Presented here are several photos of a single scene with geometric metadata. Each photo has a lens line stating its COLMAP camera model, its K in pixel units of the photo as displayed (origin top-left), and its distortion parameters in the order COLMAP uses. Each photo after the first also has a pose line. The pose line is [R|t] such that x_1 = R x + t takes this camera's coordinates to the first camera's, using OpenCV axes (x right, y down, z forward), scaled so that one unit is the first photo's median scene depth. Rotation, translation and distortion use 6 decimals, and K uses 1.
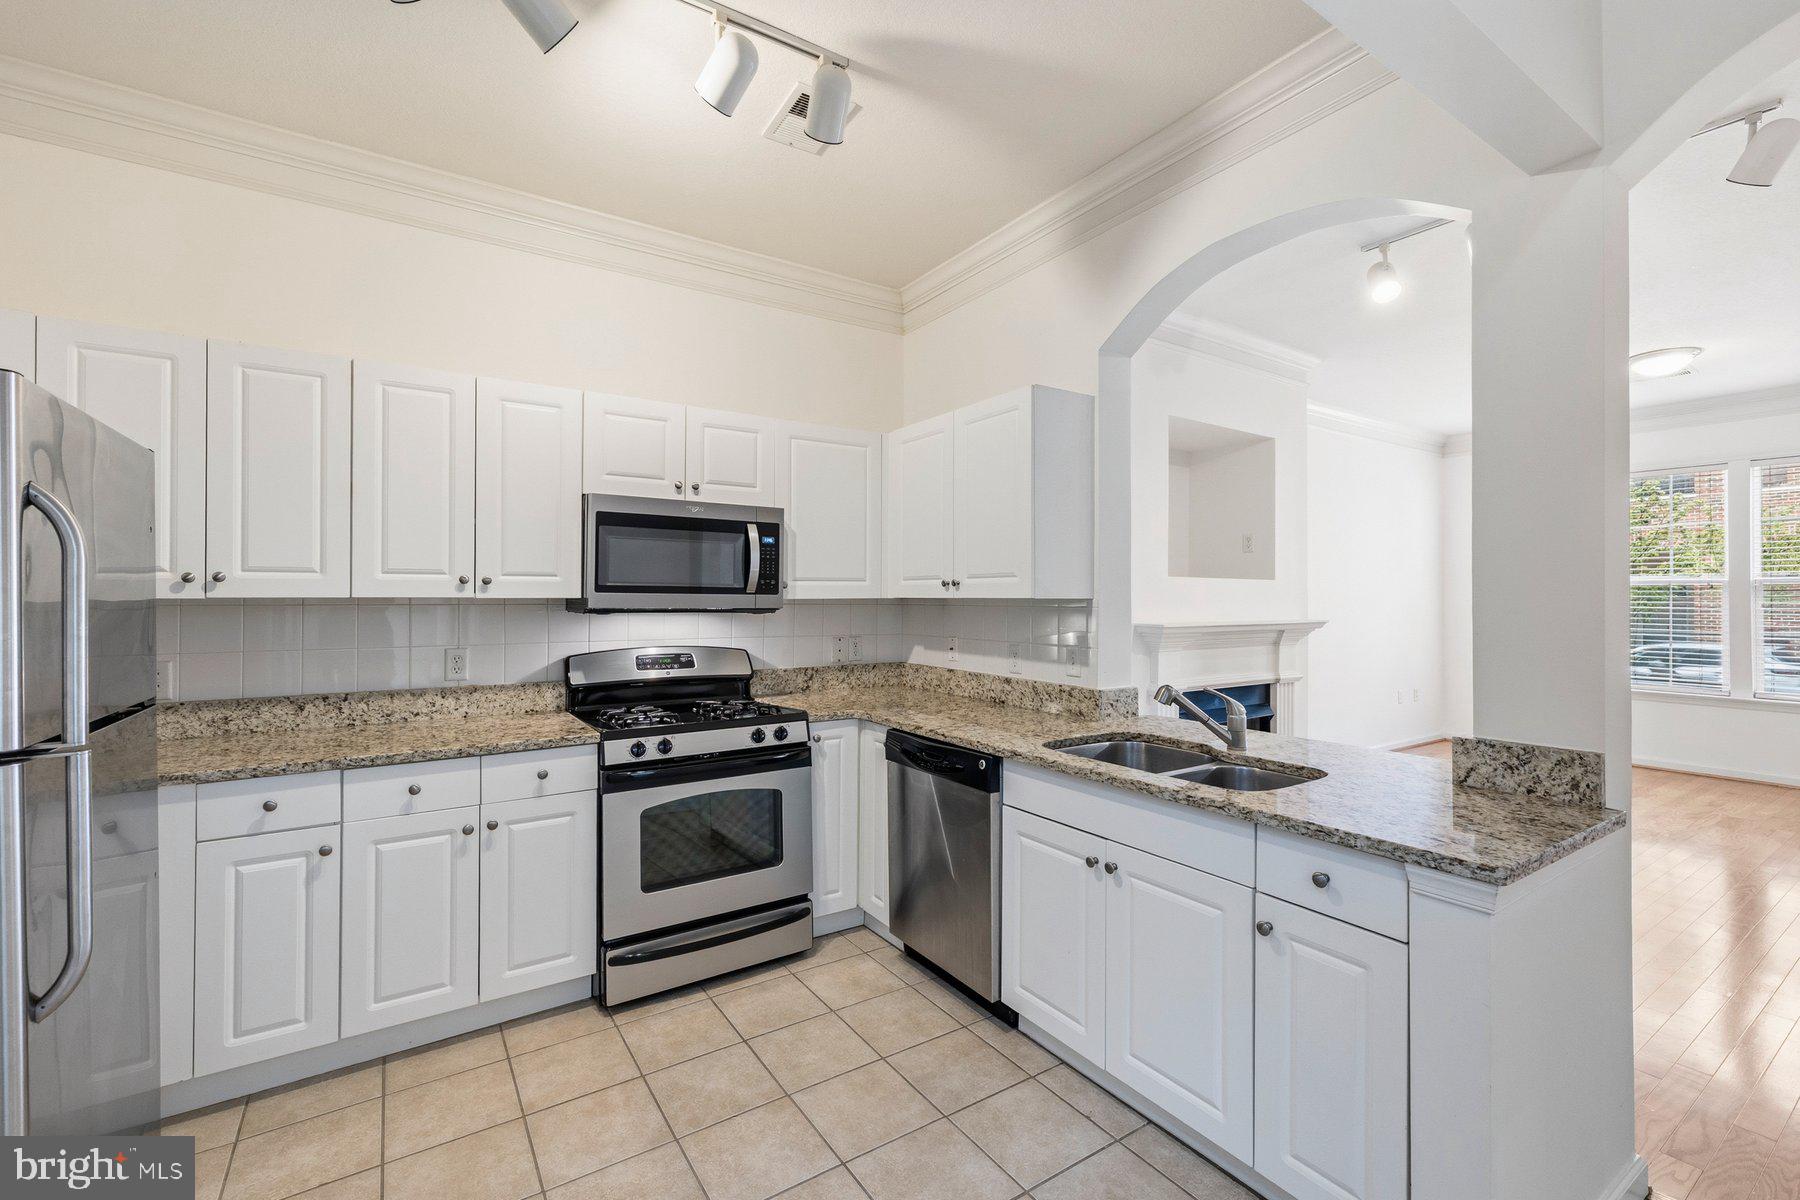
lens RADIAL K [[766.2, 0, 905.8], [0, 766.2, 591.5], [0, 0, 1]] dist [0.000030, 0.001429]
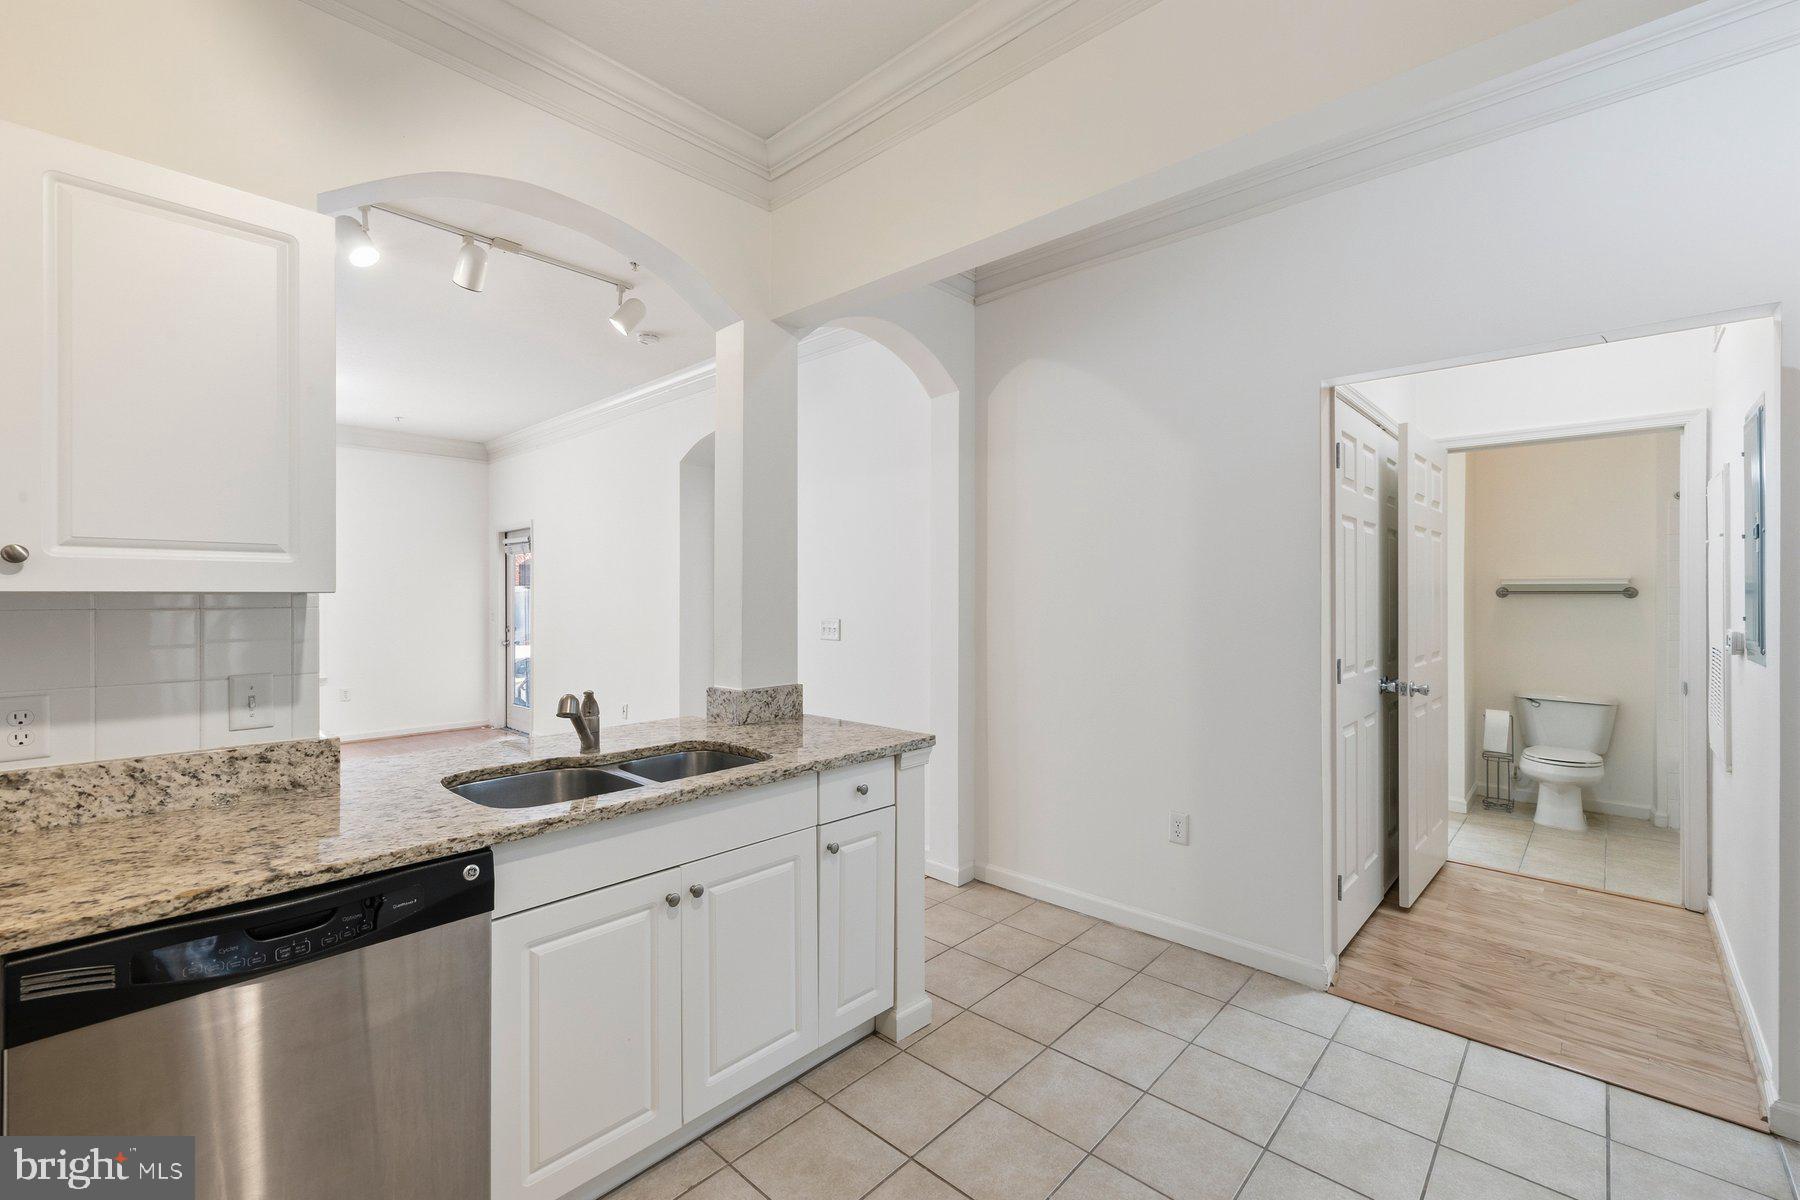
lens RADIAL K [[766.2, 0, 901.4], [0, 766.2, 592.1], [0, 0, 1]] dist [0.000030, 0.001429]
pose [[-0.229104, -0.000210, 0.973402, -0.524490], [-0.008926, 0.999958, -0.001885, 0.006018], [-0.973361, -0.009121, -0.229096, 0.765701]]
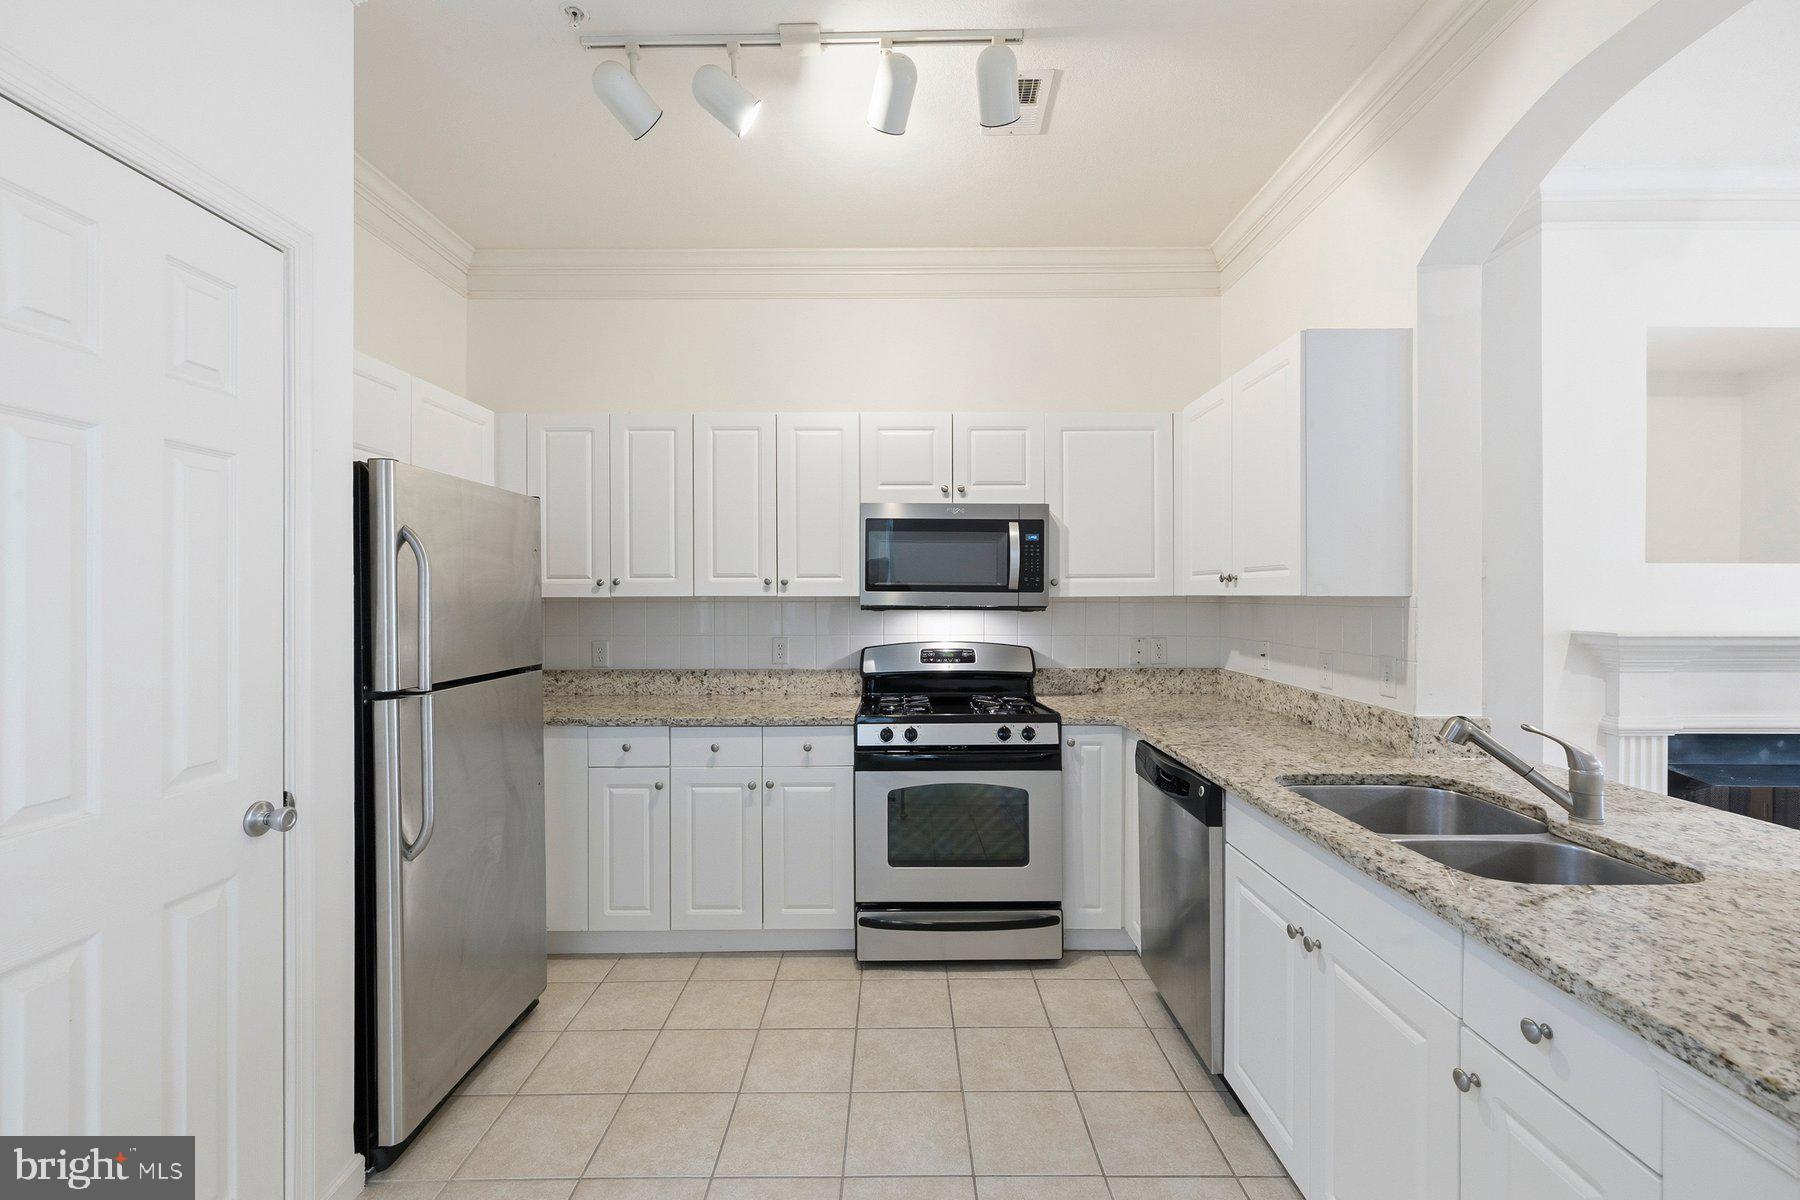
lens RADIAL K [[766.2, 0, 904.6], [0, 766.2, 593.6], [0, 0, 1]] dist [0.000030, 0.001429]
pose [[0.834148, -0.003547, -0.551529, 0.277252], [0.007060, 0.999966, 0.004247, 0.000185], [0.551496, -0.007436, 0.834145, 0.102862]]
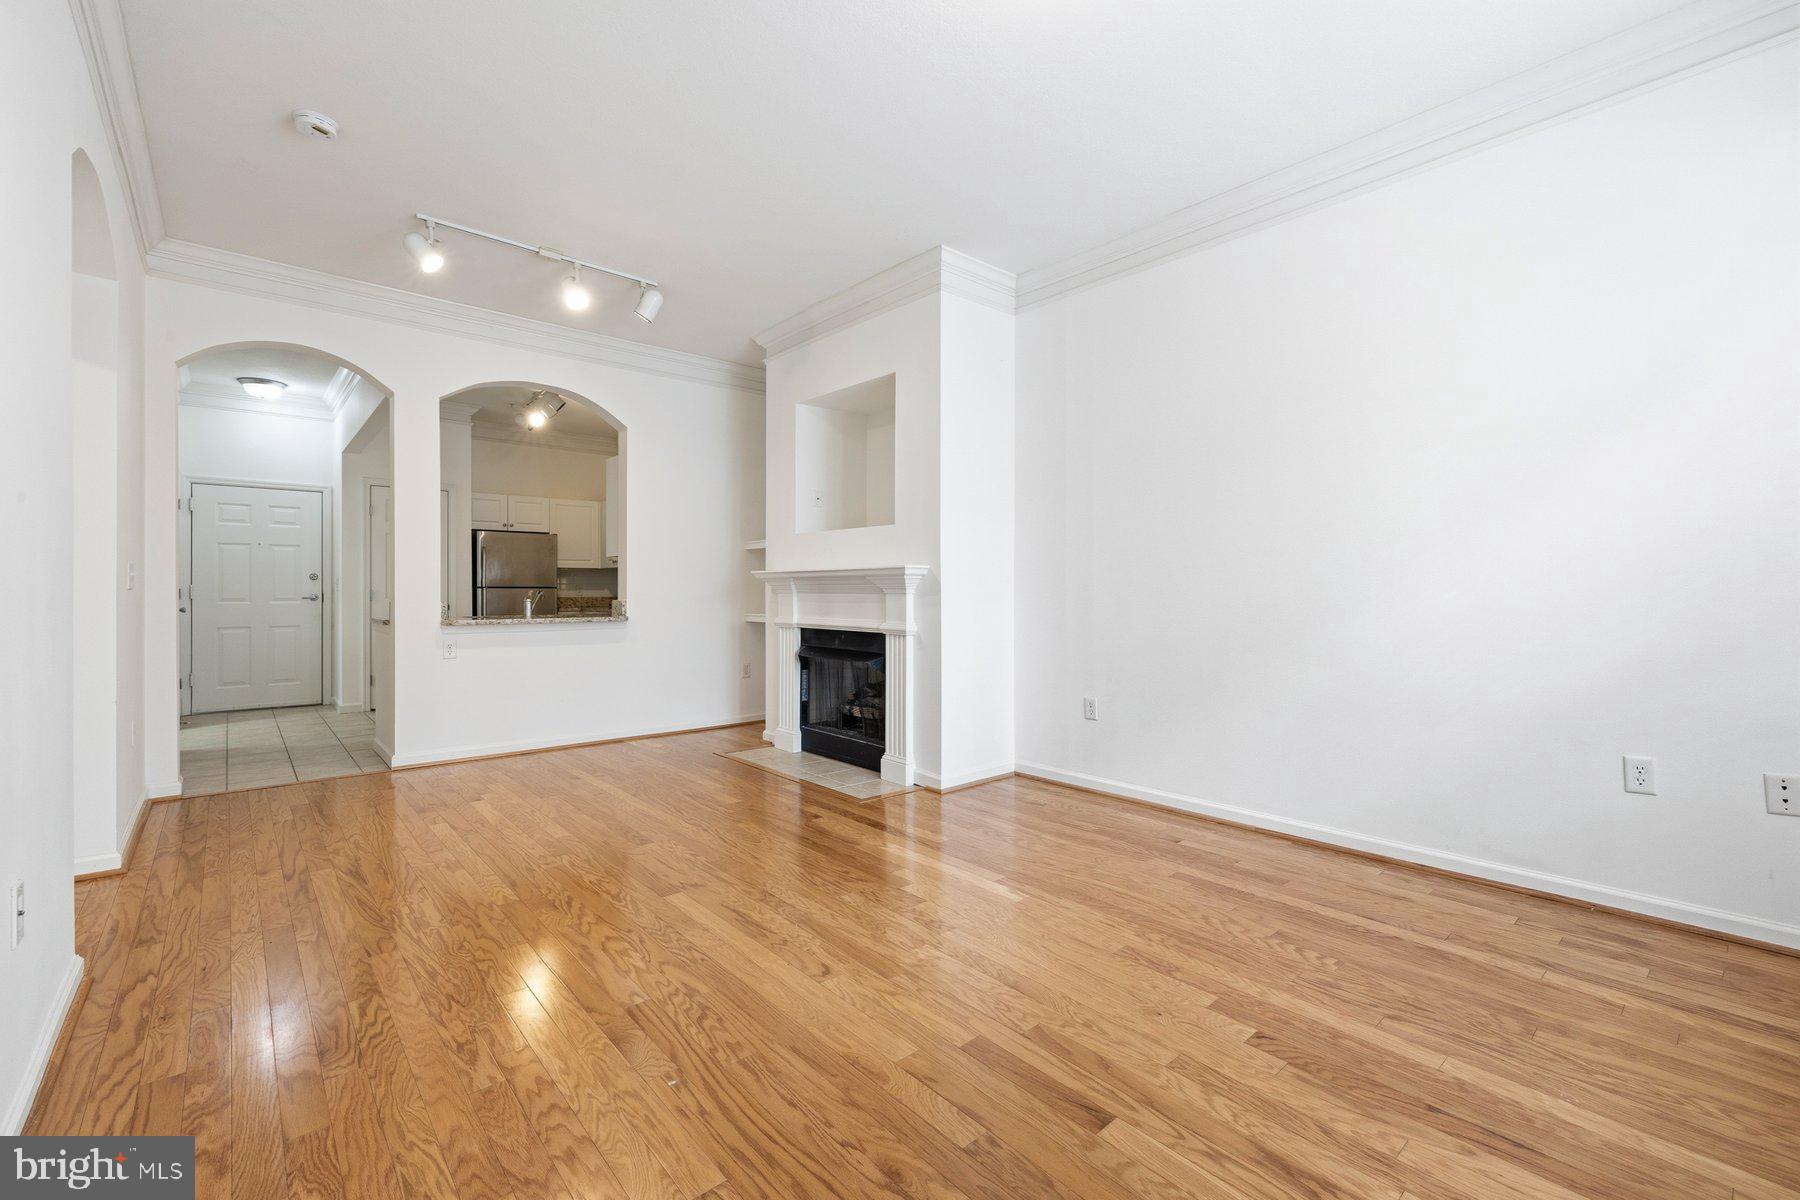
lens RADIAL K [[766.2, 0, 901.7], [0, 766.2, 595.3], [0, 0, 1]] dist [0.000030, 0.001429]
pose [[0.131677, 0.002151, -0.991290, 2.623593], [0.009801, 0.999946, 0.003472, 0.128549], [0.991244, -0.010172, 0.131649, 1.649319]]
